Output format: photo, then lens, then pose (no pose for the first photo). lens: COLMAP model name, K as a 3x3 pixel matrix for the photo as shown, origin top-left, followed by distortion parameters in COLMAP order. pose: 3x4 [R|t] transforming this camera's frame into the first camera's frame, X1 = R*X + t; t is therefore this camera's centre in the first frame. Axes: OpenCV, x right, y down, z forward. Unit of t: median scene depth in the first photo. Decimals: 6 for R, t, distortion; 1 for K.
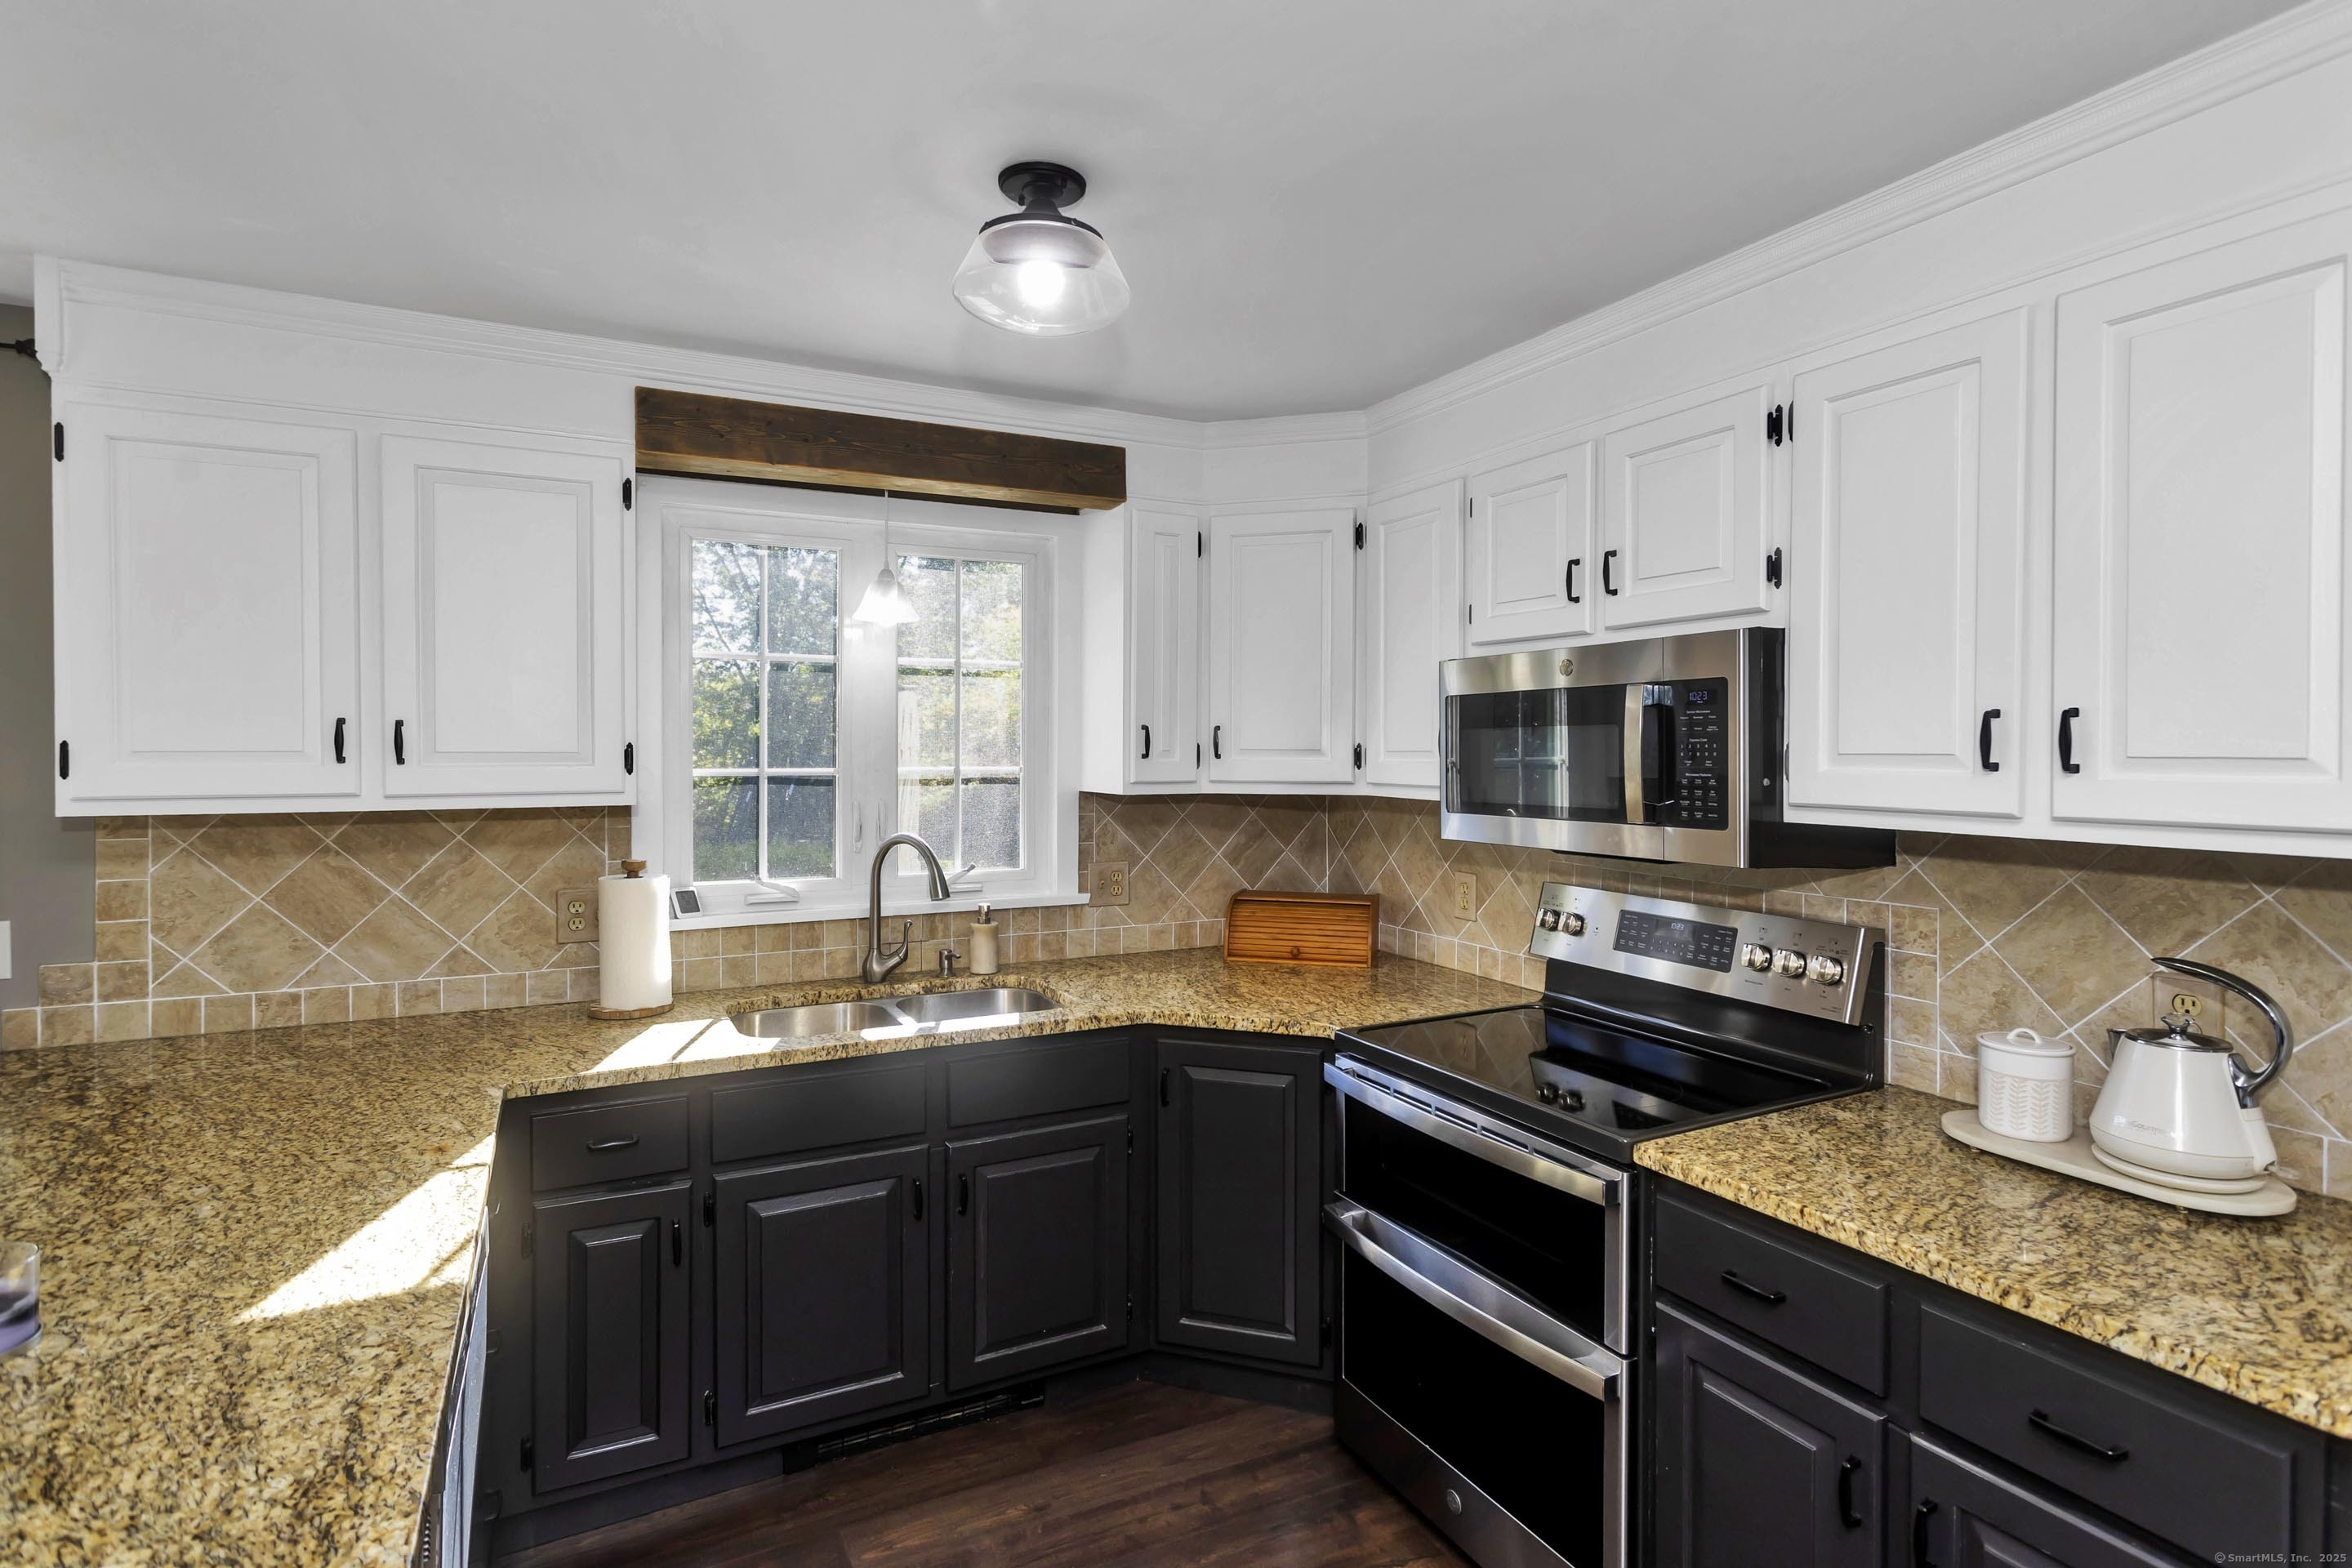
lens RADIAL K [[1163.1, 0, 1166.0], [0, 1163.1, 756.7], [0, 0, 1]] dist [0.002770, 0.000480]
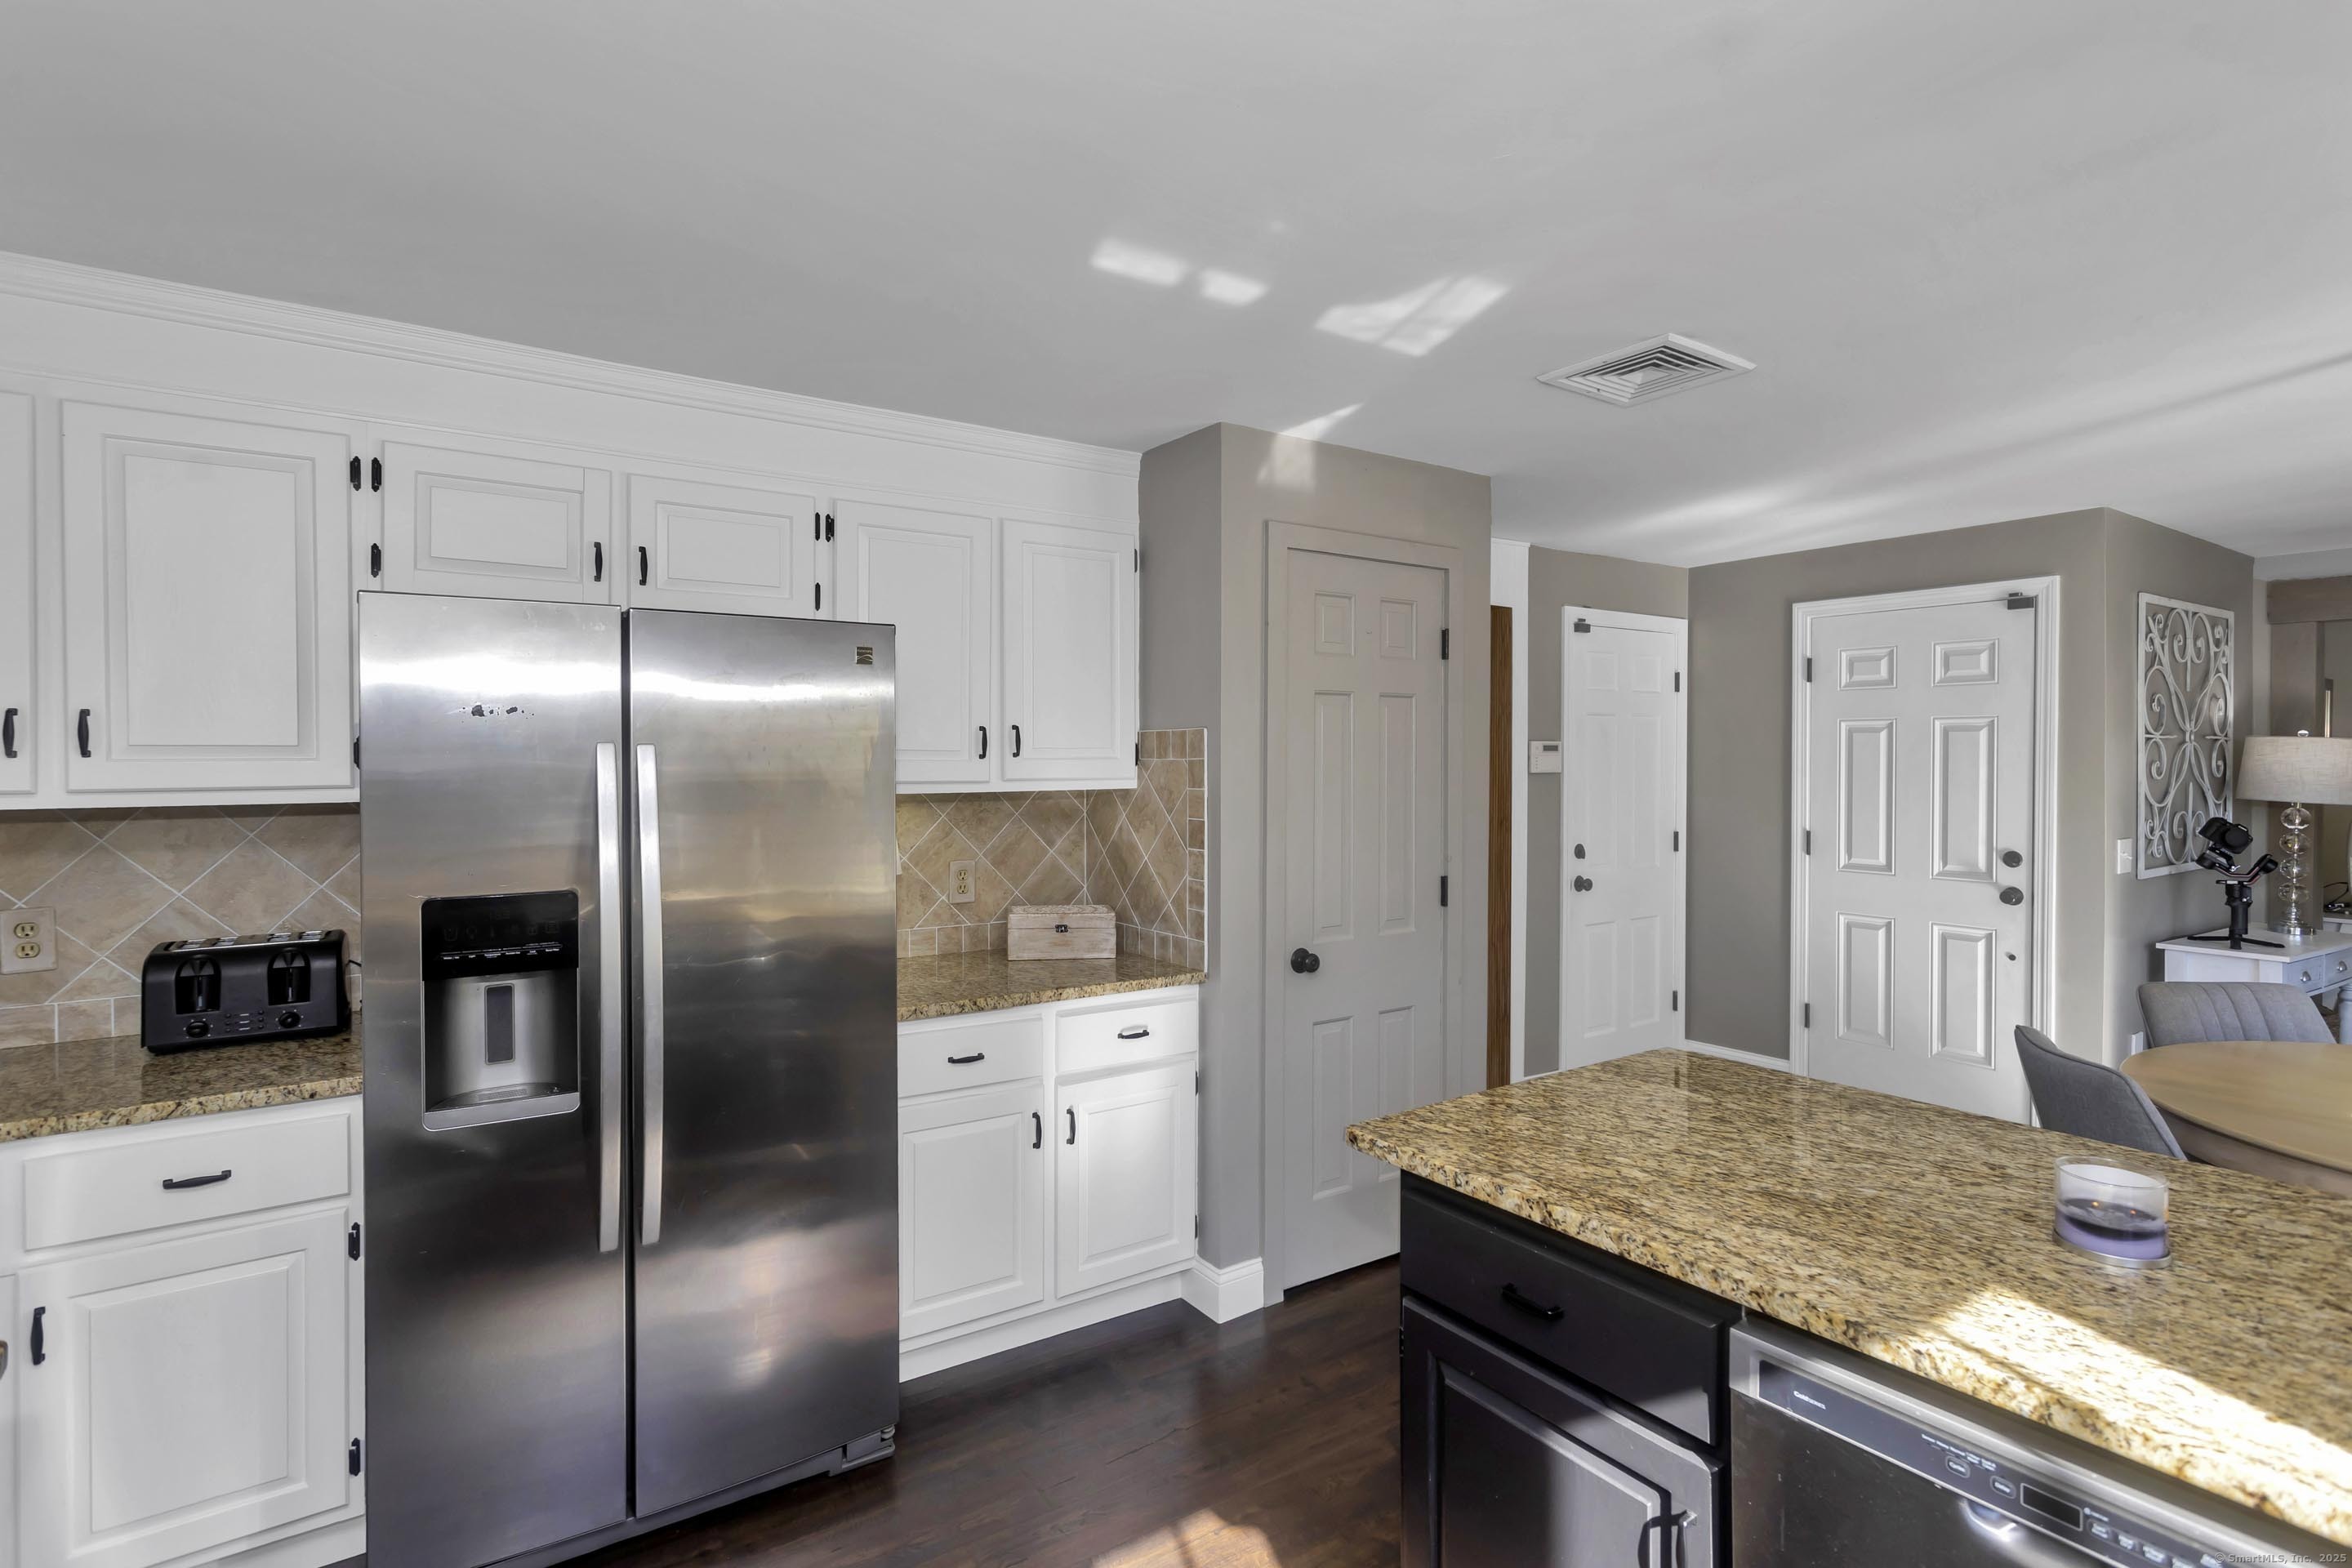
lens RADIAL K [[1158.4, 0, 1146.4], [0, 1158.4, 765.9], [0, 0, 1]] dist [0.001464, -0.000310]
pose [[-0.994596, -0.000329, -0.103822, 0.029766], [-0.001814, 0.999897, 0.014213, 0.005022], [0.103806, 0.014325, -0.994494, 0.979374]]
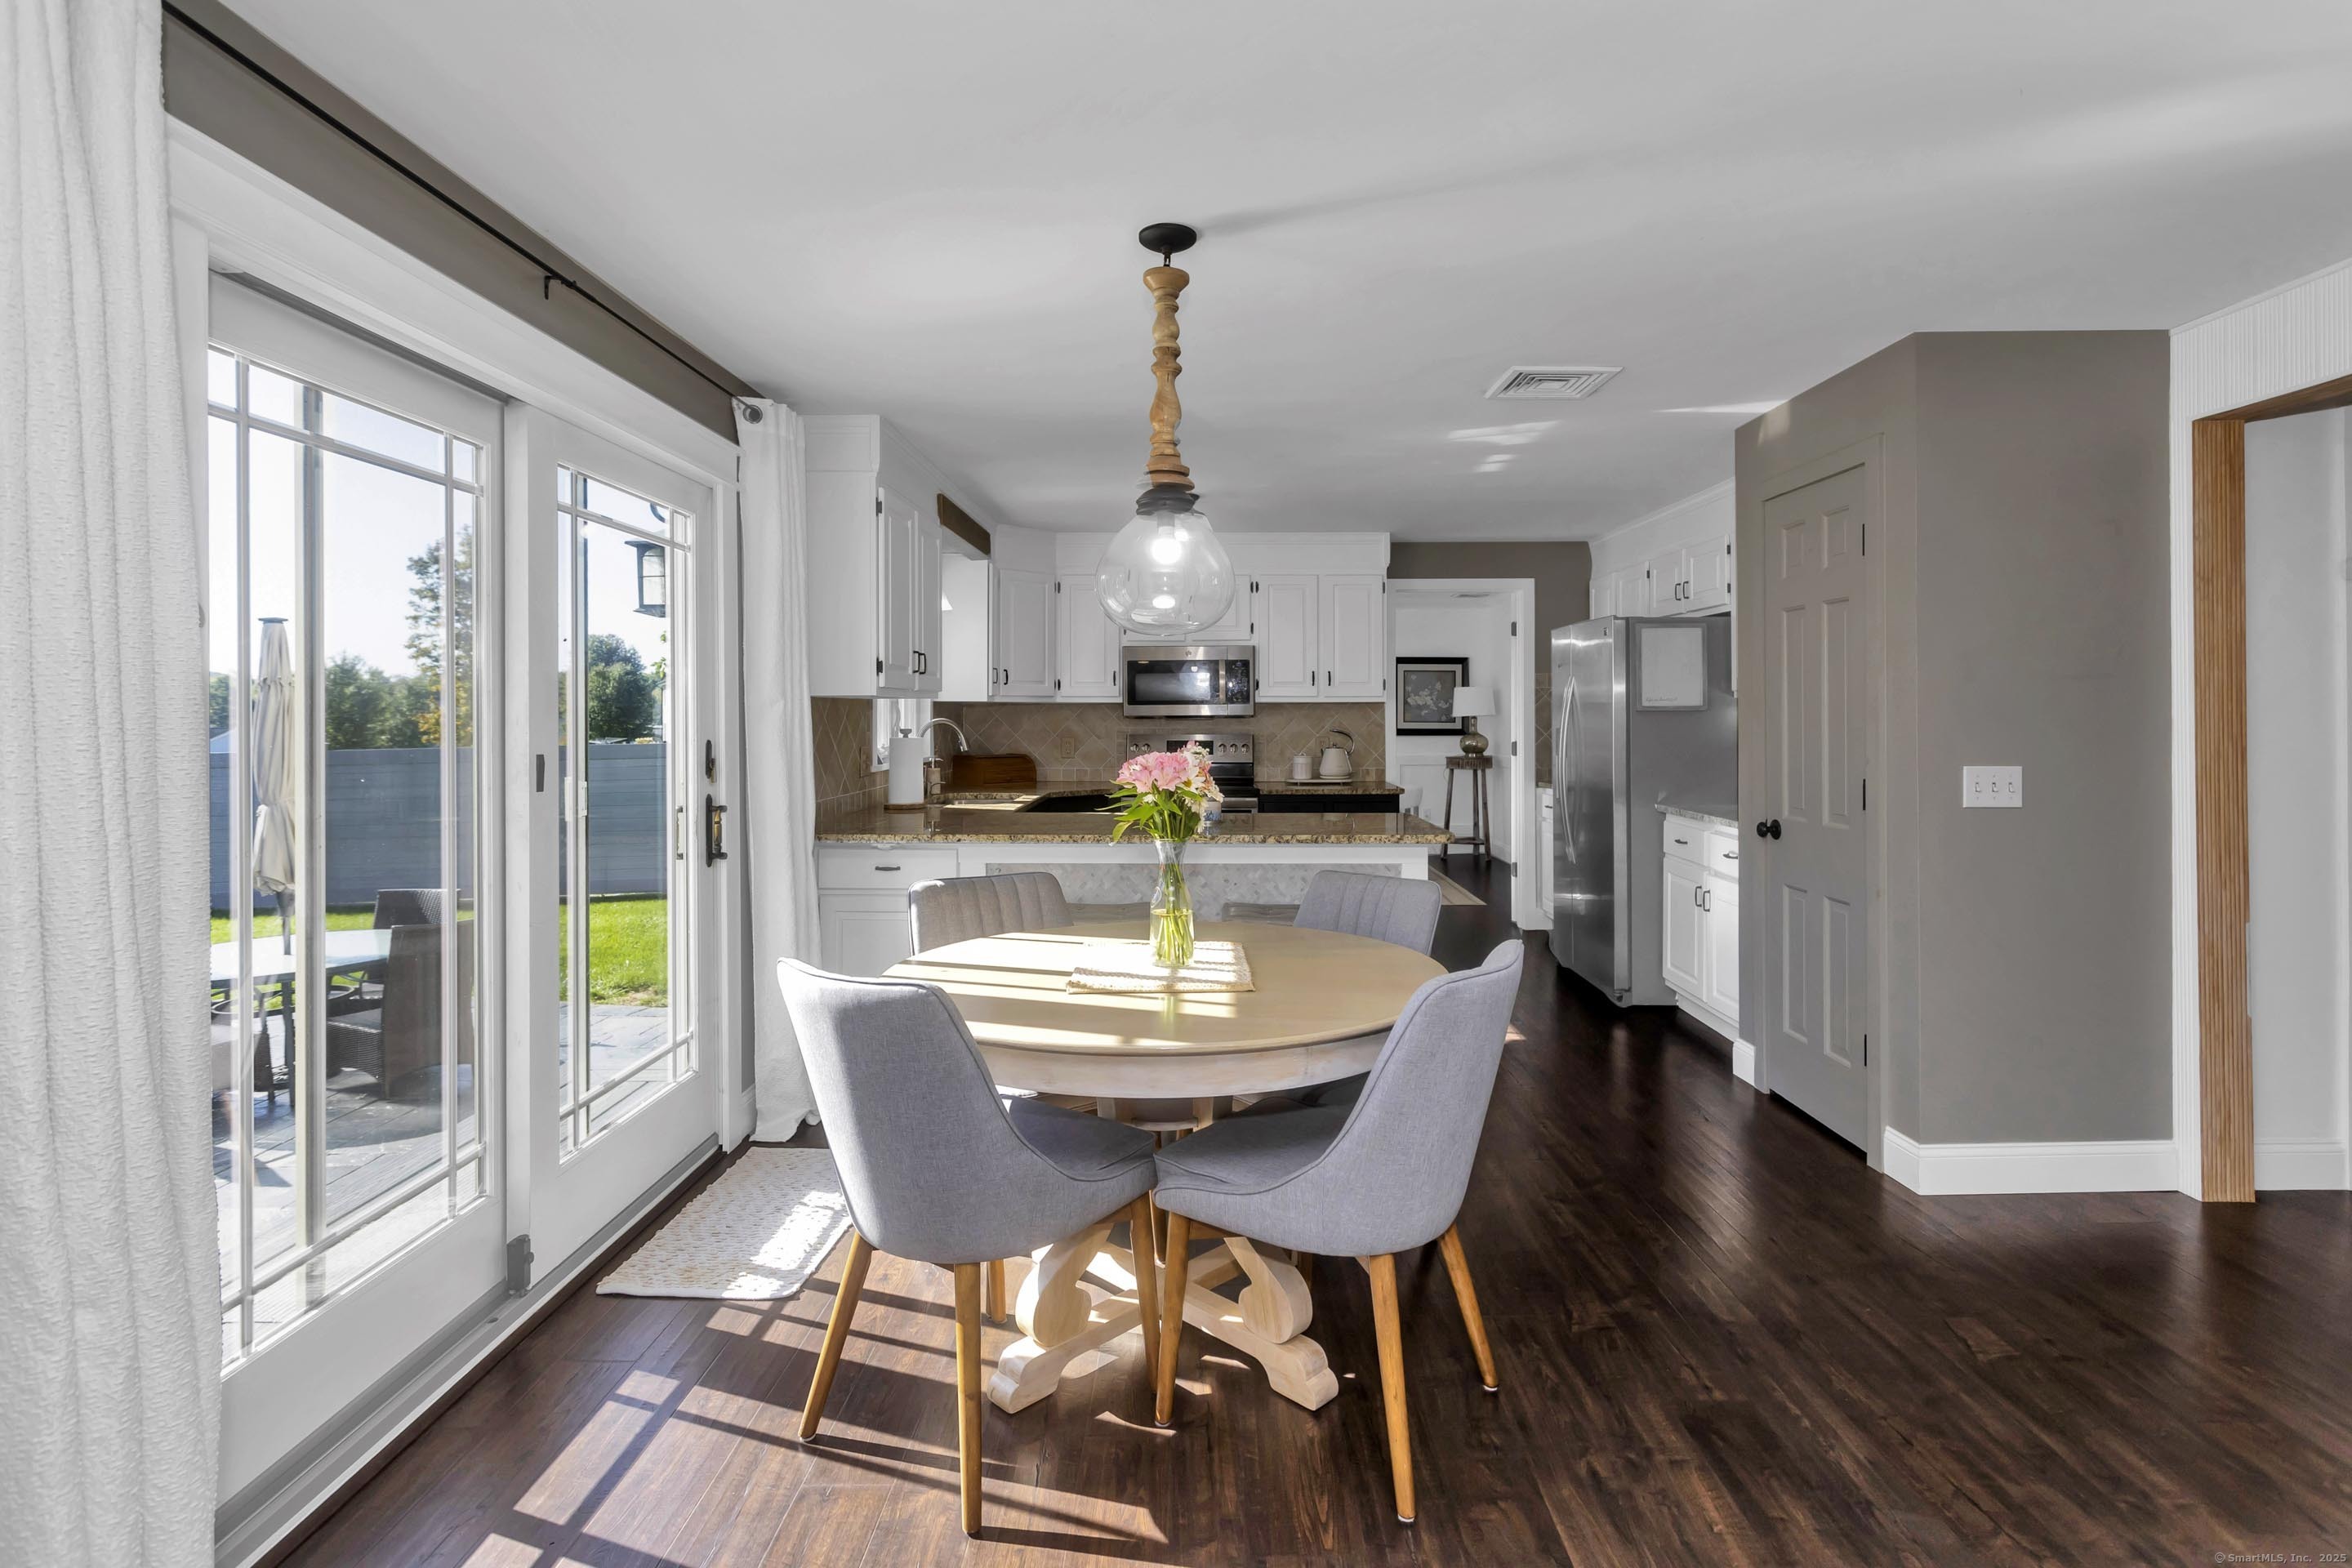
lens RADIAL K [[1124.7, 0, 1231.7], [0, 1124.7, 717.2], [0, 0, 1]] dist [-0.002044, -0.000334]
pose [[0.418471, -0.004484, 0.908219, -2.038809], [0.009286, 0.999957, 0.000658, 0.077710], [-0.908183, 0.008159, 0.418494, -0.293685]]
